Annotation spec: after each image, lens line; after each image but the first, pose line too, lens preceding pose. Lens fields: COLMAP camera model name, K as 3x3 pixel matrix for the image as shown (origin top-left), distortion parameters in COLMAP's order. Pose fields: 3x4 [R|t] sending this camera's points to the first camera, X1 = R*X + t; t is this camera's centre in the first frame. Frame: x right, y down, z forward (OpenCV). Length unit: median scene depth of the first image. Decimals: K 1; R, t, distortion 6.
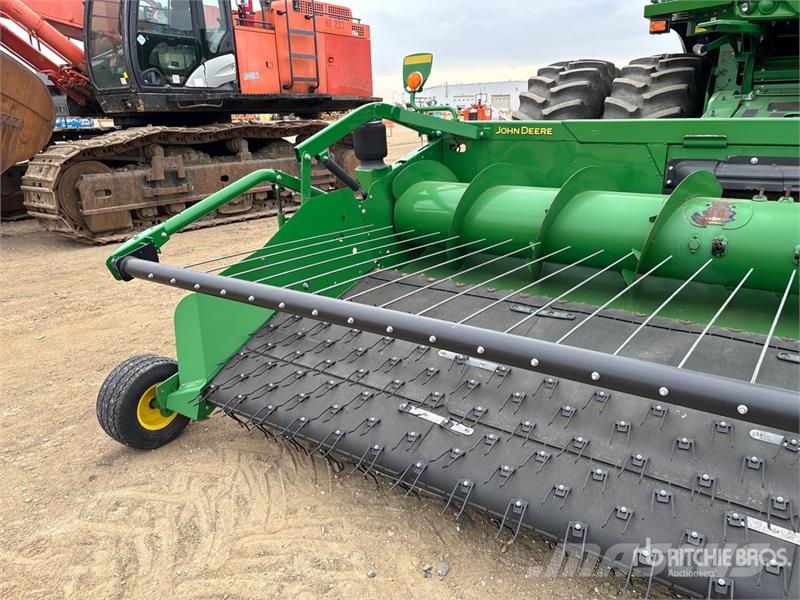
lens RADIAL K [[707.5, 0, 398.2], [0, 707.5, 286.6], [0, 0, 1]] dist [-0.005567, 0.001516]
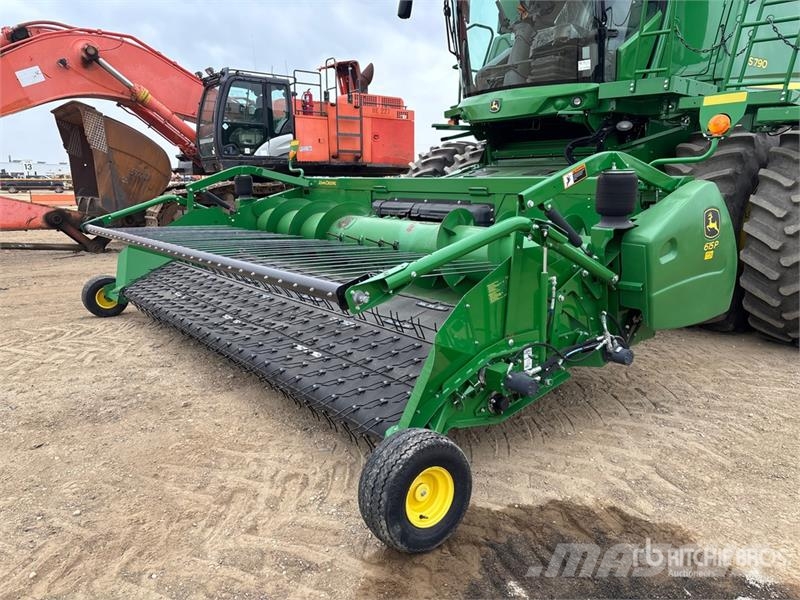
lens RADIAL K [[649.2, 0, 400.0], [0, 649.2, 300.0], [0, 0, 1]] dist [0.051475, -0.117337]
pose [[0.970211, 0.055613, -0.235791, 0.349477], [-0.068460, 0.996563, -0.046648, 0.069310], [0.232386, 0.061401, 0.970684, -0.265661]]
